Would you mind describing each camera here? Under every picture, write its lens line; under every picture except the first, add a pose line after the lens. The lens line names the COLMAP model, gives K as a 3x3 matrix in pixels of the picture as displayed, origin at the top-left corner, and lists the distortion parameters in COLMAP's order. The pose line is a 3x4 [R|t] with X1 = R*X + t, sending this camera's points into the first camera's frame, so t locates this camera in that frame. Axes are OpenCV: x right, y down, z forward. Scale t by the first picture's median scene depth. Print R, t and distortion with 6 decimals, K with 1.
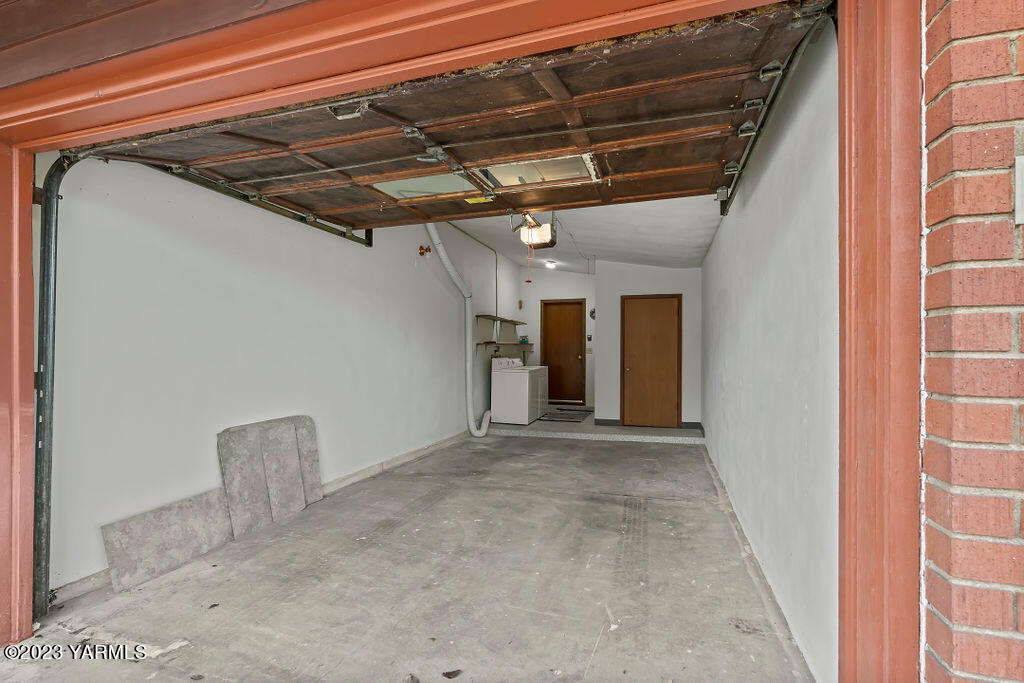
lens RADIAL K [[467.7, 0, 514.8], [0, 467.7, 343.2], [0, 0, 1]] dist [-0.001497, -0.000550]
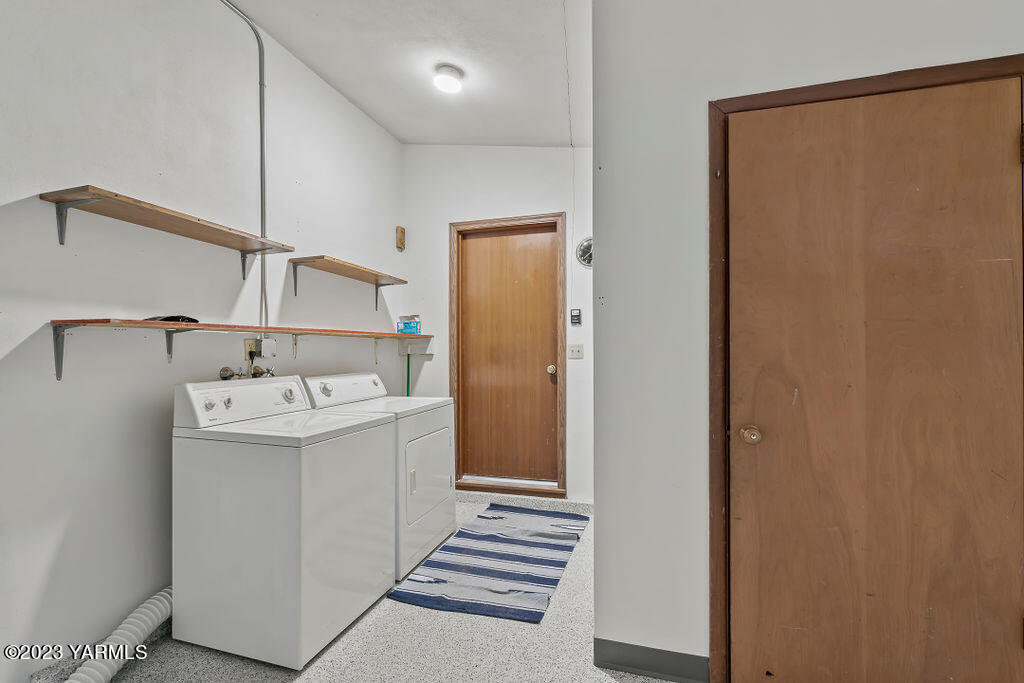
lens RADIAL K [[467.7, 0, 506.9], [0, 467.7, 346.9], [0, 0, 1]] dist [-0.001497, -0.000550]
pose [[0.999949, -0.009083, 0.004325, 0.102149], [0.009085, 0.999959, -0.000574, 0.011344], [-0.004319, 0.000614, 0.999990, 0.619732]]
